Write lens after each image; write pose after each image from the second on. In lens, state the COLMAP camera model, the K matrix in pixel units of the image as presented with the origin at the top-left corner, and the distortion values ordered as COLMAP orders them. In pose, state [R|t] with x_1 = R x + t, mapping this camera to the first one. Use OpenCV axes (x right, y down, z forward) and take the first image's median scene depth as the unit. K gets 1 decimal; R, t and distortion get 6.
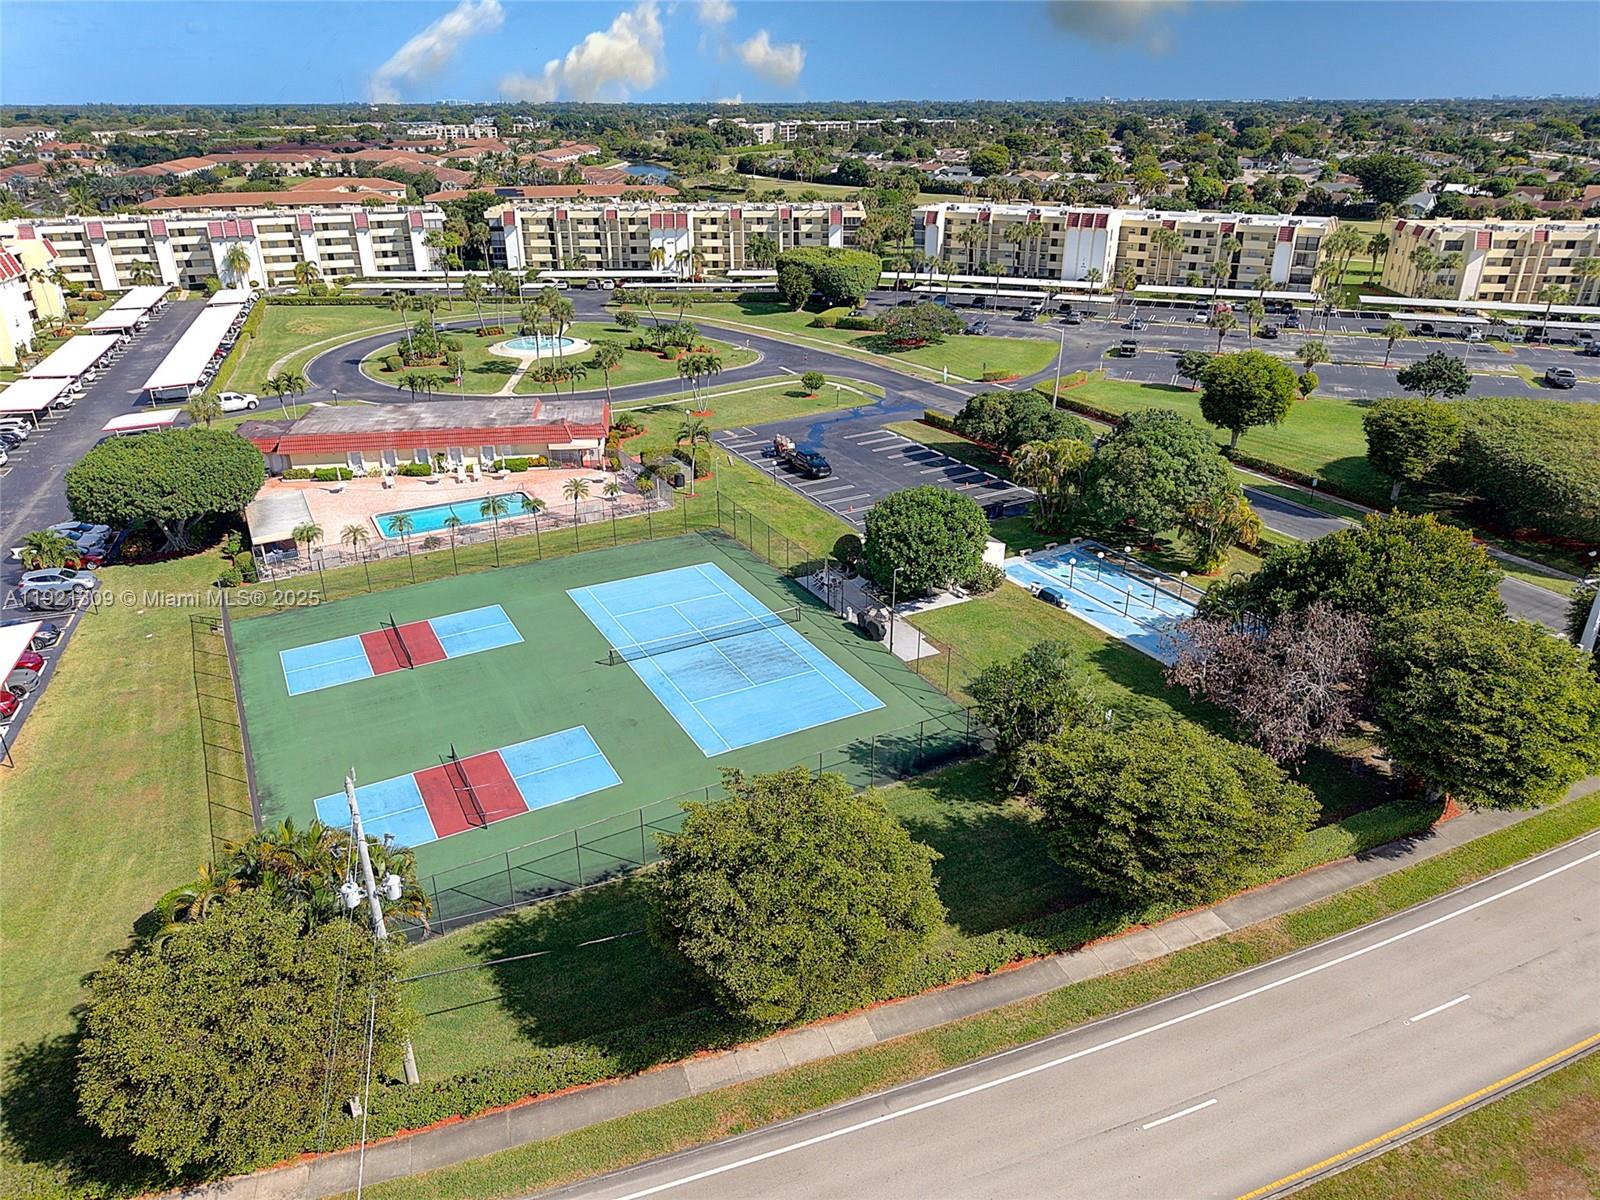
lens RADIAL K [[1070.9, 0, 800.0], [0, 1070.9, 600.0], [0, 0, 1]] dist [0.030337, -0.027960]
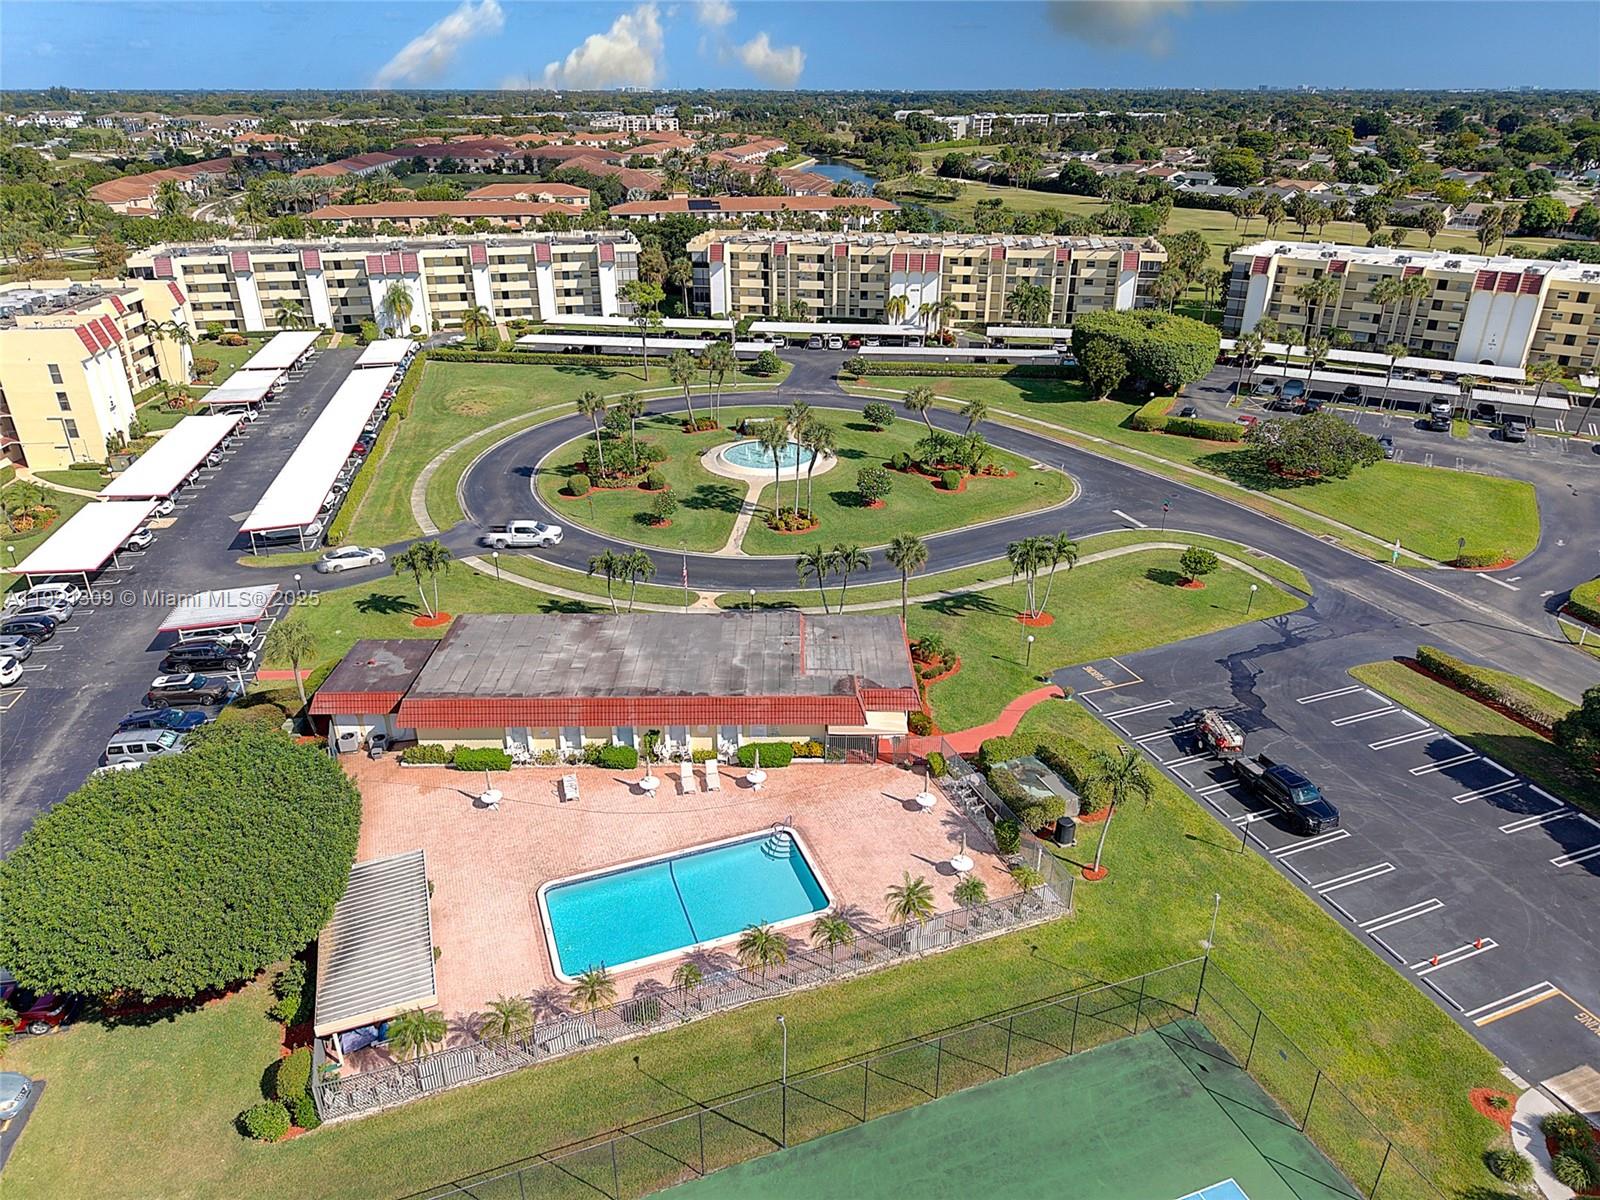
lens RADIAL K [[1070.8, 0, 800.0], [0, 1070.8, 600.0], [0, 0, 1]] dist [0.034279, -0.037235]
pose [[0.989735, 0.065172, -0.127191, -0.094230], [-0.063936, 0.997859, 0.013783, -0.116464], [0.127817, -0.005510, 0.991782, 0.215217]]
